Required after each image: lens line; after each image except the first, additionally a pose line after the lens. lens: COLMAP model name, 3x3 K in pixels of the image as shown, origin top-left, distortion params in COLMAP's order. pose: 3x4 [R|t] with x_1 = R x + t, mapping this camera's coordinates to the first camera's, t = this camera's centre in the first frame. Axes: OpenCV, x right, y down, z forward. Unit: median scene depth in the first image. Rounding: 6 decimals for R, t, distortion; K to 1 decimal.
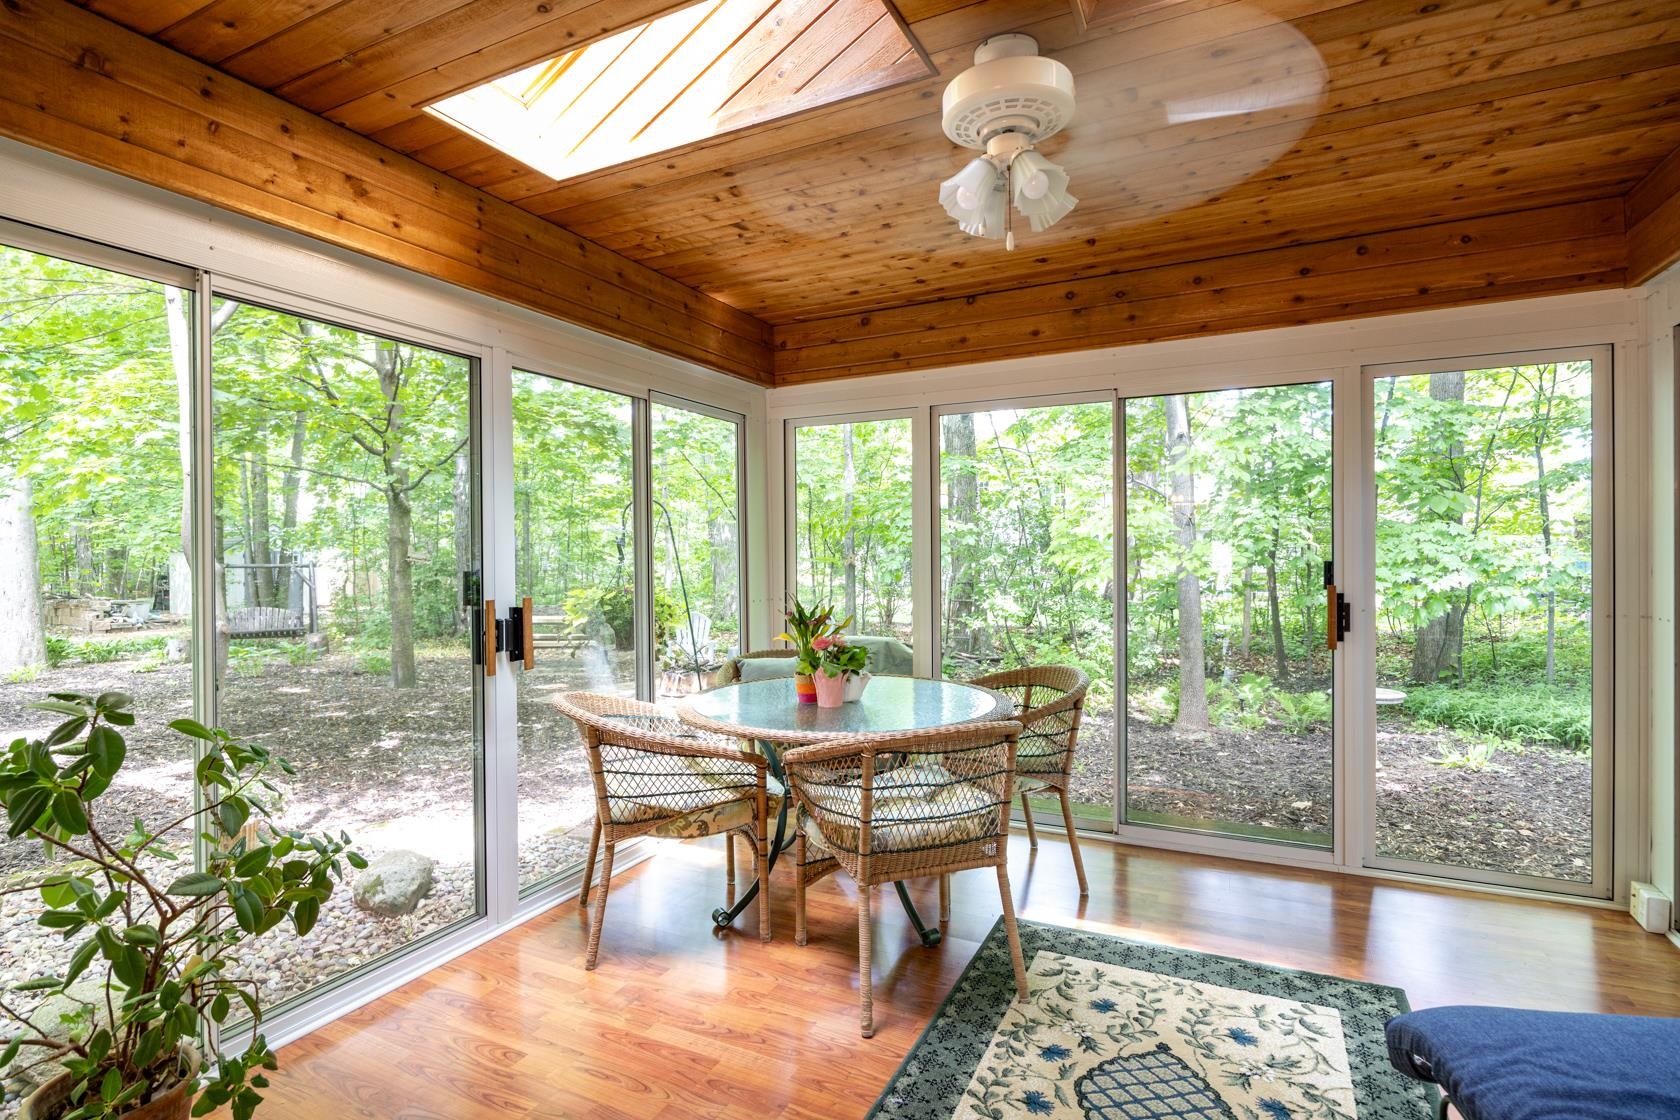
lens RADIAL K [[848.5, 0, 831.8], [0, 848.5, 555.7], [0, 0, 1]] dist [-0.003764, -0.001638]
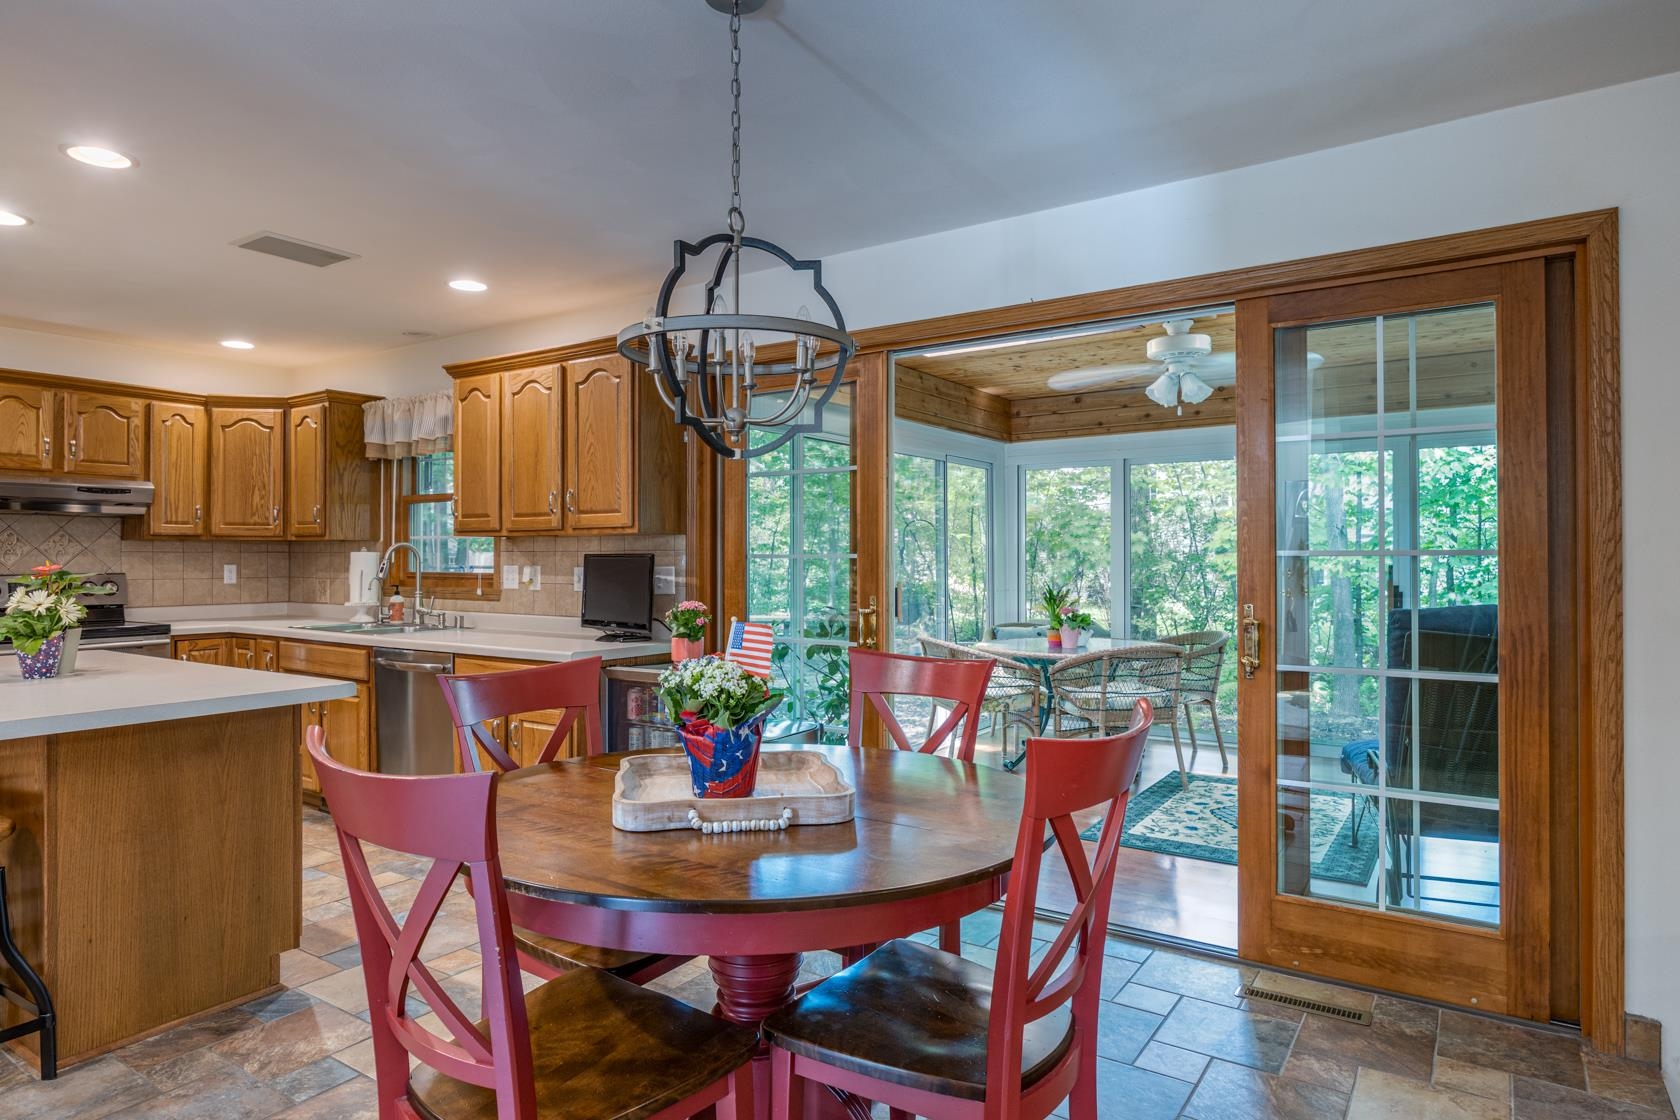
lens RADIAL K [[991.5, 0, 839.1], [0, 991.5, 554.0], [0, 0, 1]] dist [-0.005765, -0.000046]
pose [[0.992265, 0.005726, -0.124007, -0.231512], [-0.006704, 0.999950, -0.007465, 0.007674], [0.123958, 0.008238, 0.992253, -1.106462]]
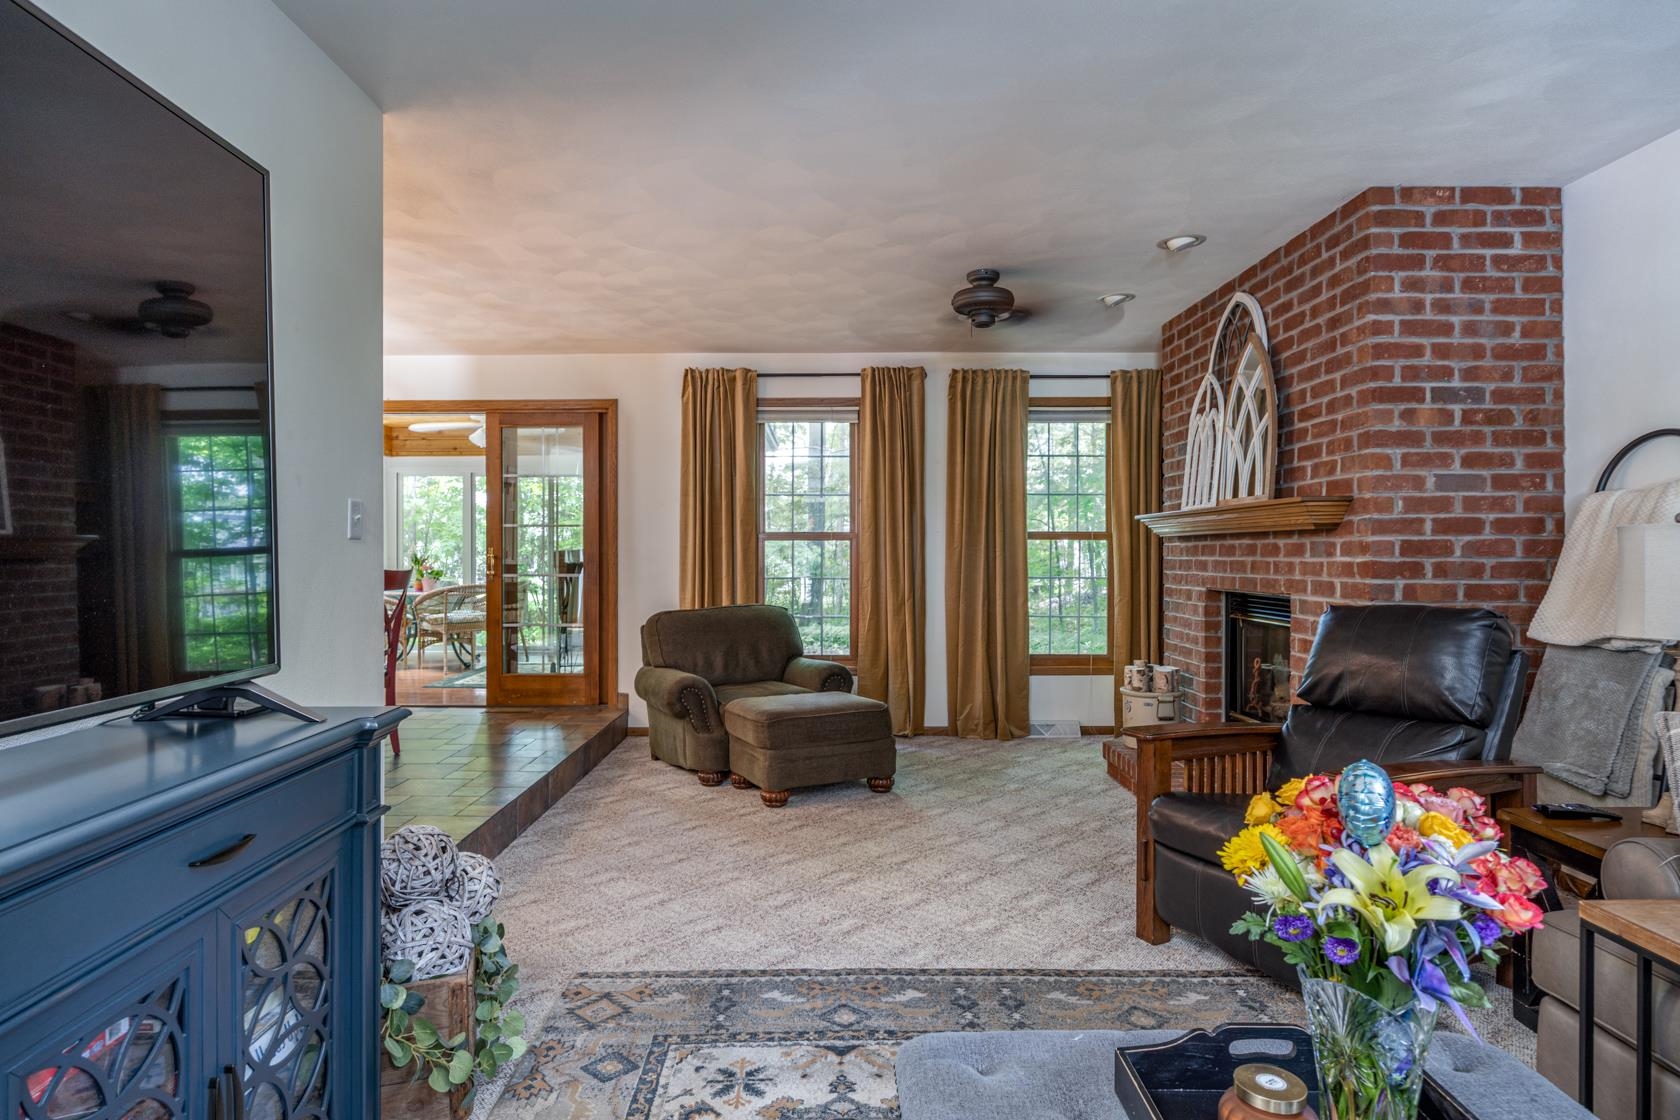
lens RADIAL K [[915.0, 0, 834.4], [0, 915.0, 562.0], [0, 0, 1]] dist [-0.001197, -0.001316]
pose [[0.888135, 0.002504, 0.459575, -0.196391], [-0.003898, 0.999990, 0.002083, 0.097074], [-0.459566, -0.003642, 0.888136, -2.726811]]
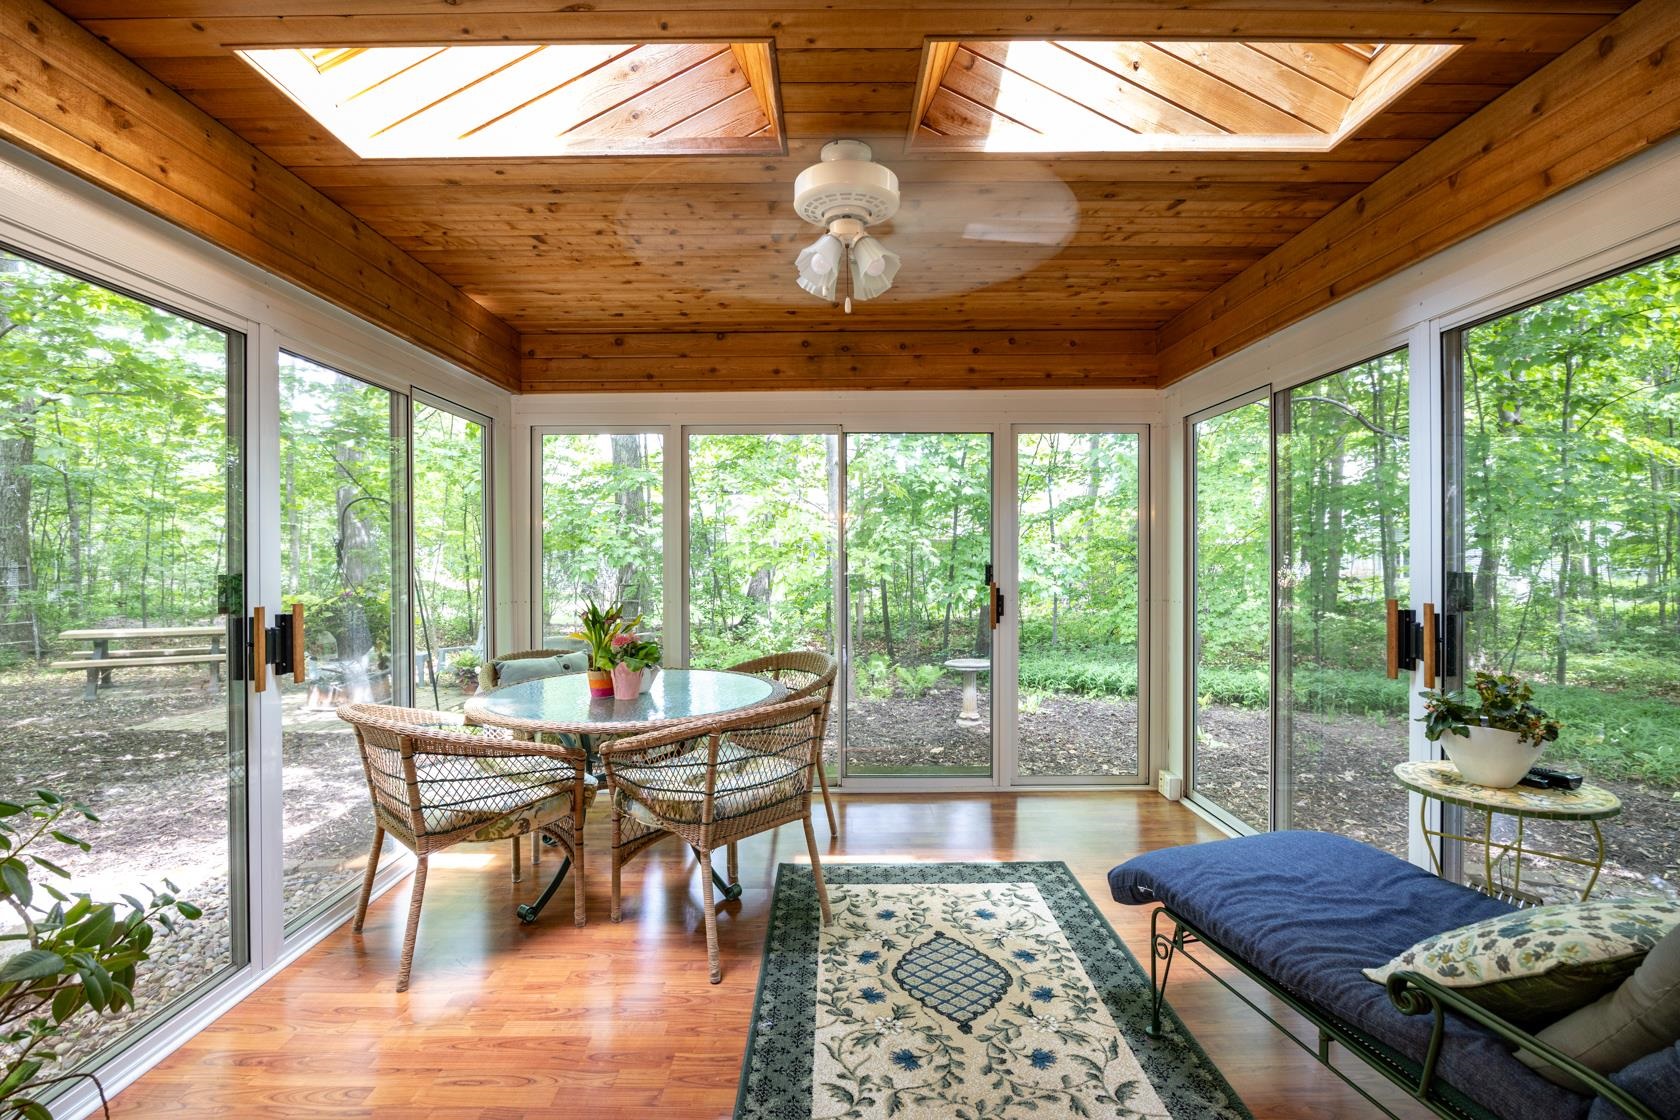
lens RADIAL K [[766.3, 0, 850.0], [0, 766.3, 556.0], [0, 0, 1]] dist [-0.012697, 0.000625]
pose [[0.889561, 0.006108, 0.456776, -0.209557], [-0.003524, 0.999973, -0.006509, 0.001876], [-0.456804, 0.004180, 0.889558, 0.004854]]
